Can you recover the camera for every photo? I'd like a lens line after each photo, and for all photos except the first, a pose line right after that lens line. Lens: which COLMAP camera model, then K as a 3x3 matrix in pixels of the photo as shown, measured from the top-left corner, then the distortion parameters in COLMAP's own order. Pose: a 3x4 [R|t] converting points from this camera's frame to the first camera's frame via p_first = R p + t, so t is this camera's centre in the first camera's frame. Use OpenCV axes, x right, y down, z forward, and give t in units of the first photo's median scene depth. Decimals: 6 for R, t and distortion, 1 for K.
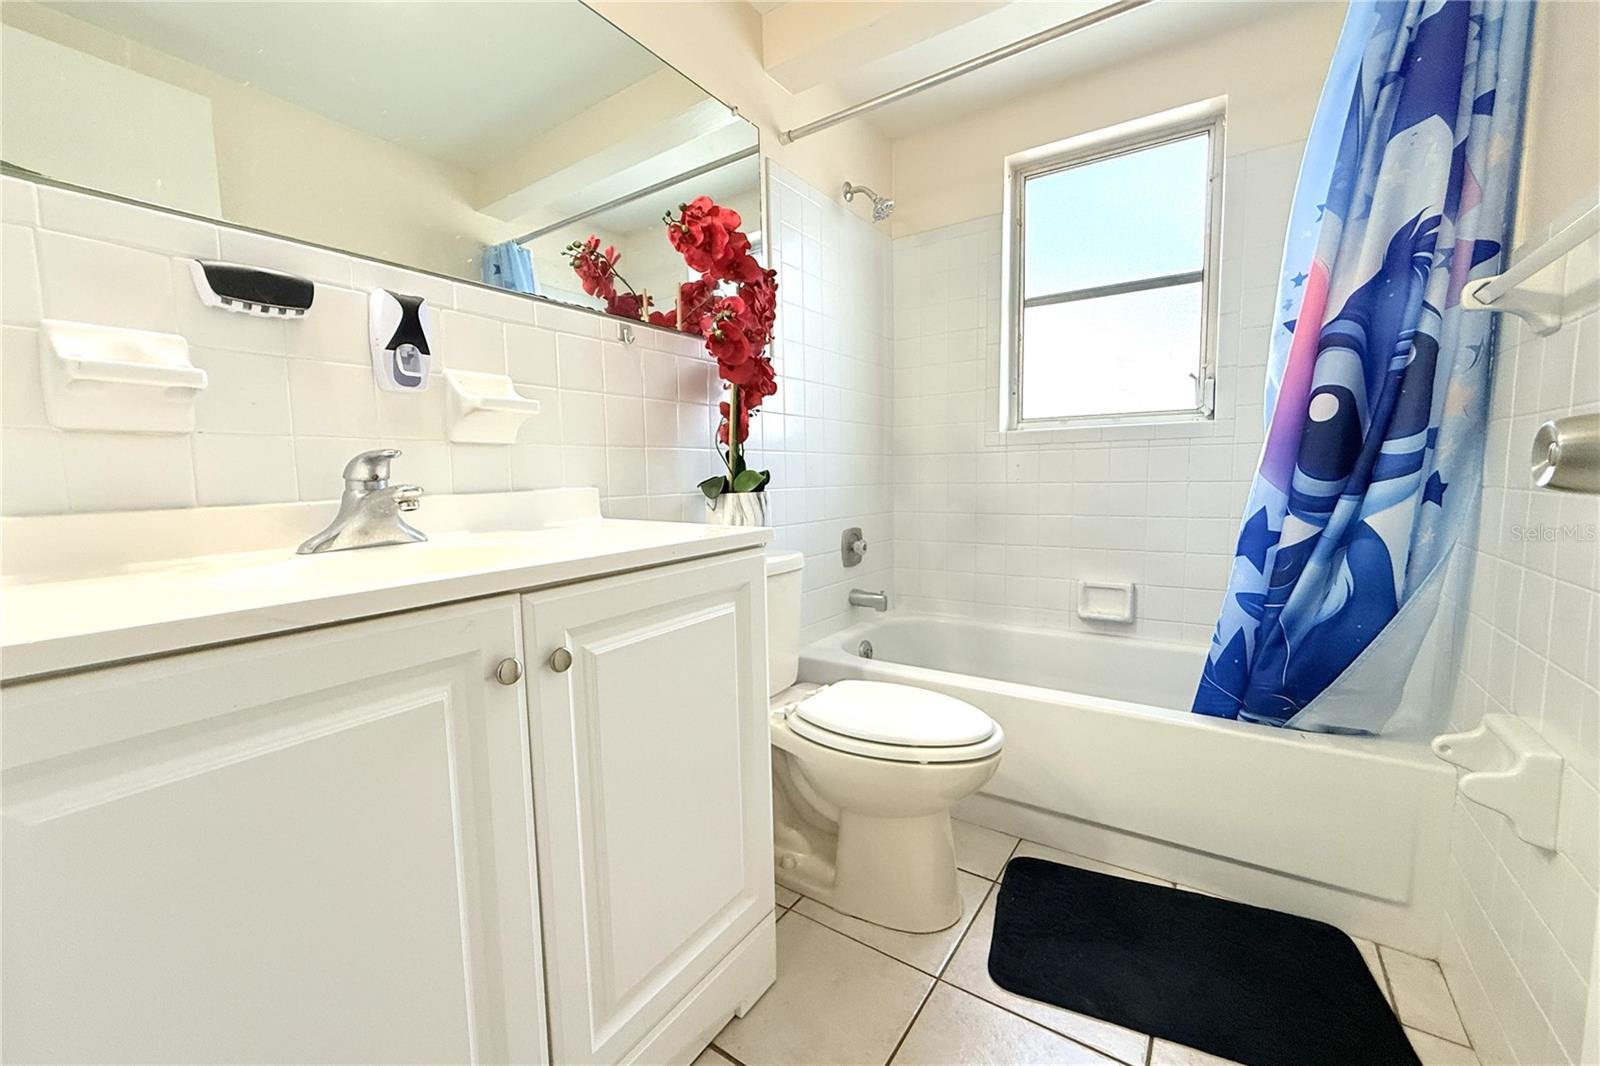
lens RADIAL K [[635.8, 0, 797.1], [0, 635.8, 532.3], [0, 0, 1]] dist [0.000630, -0.000494]
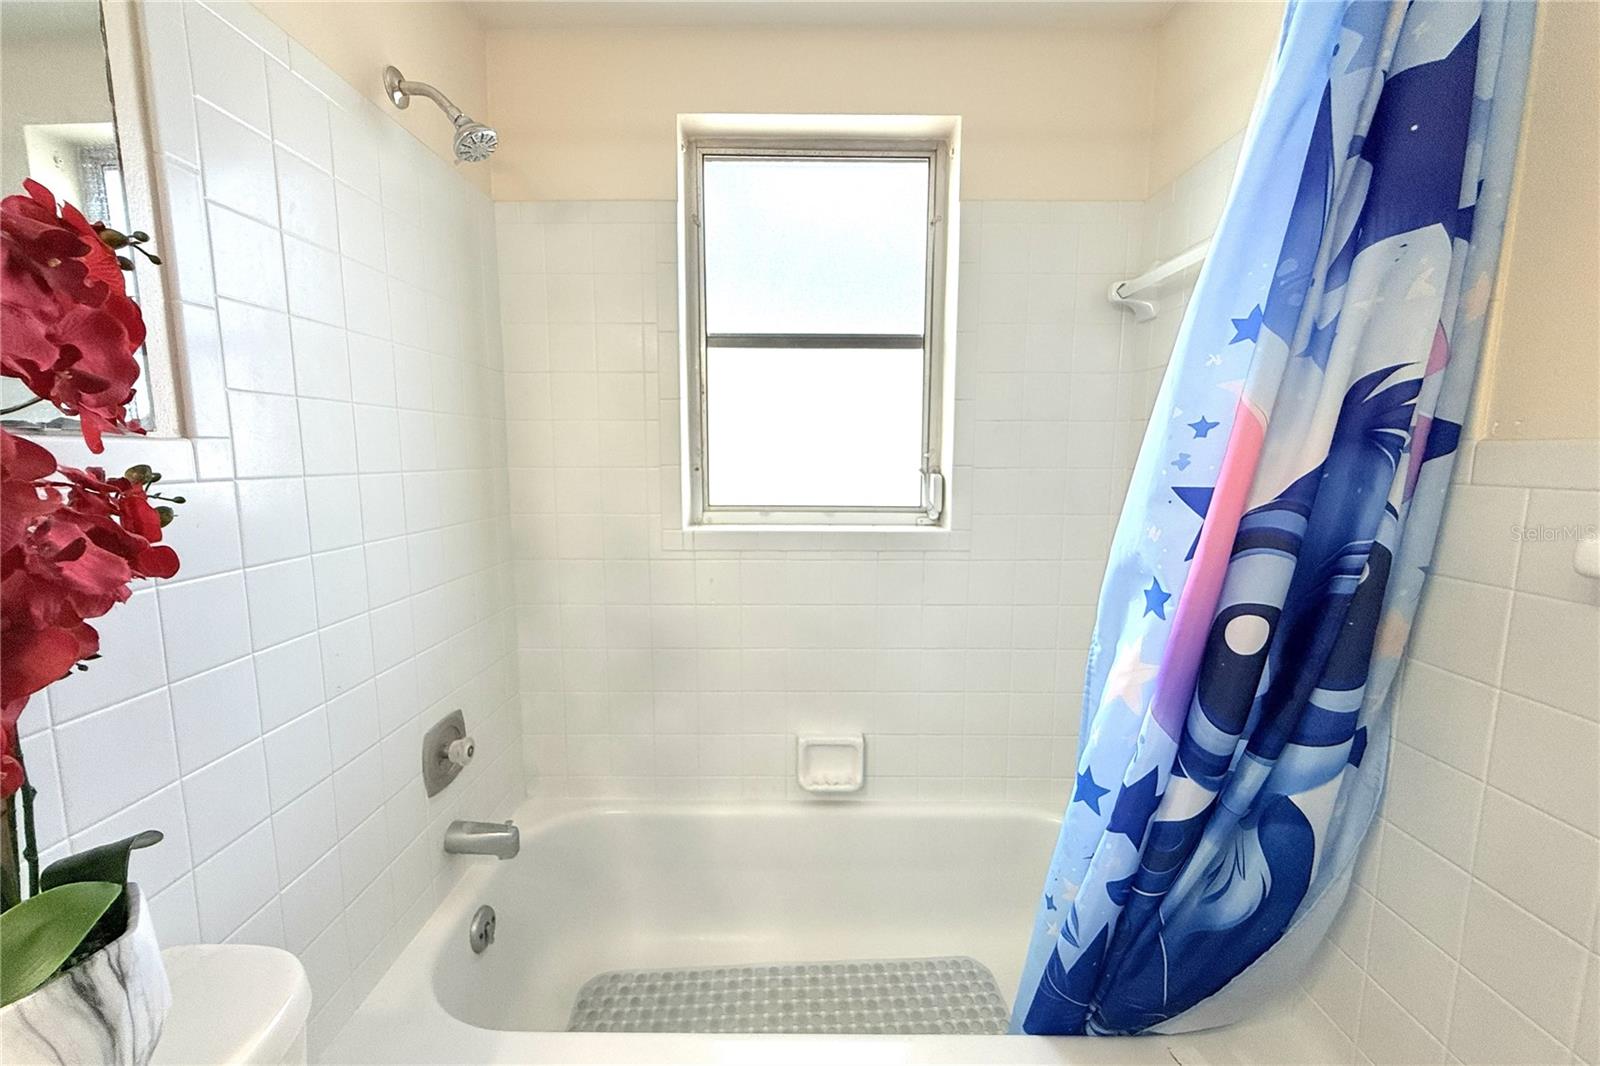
lens RADIAL K [[635.8, 0, 794.2], [0, 635.8, 534.5], [0, 0, 1]] dist [0.000630, -0.000494]
pose [[0.832030, -0.051560, 0.552329, 0.058567], [0.033655, 0.998529, 0.042515, -0.242415], [-0.553708, -0.016785, 0.832542, 0.506374]]
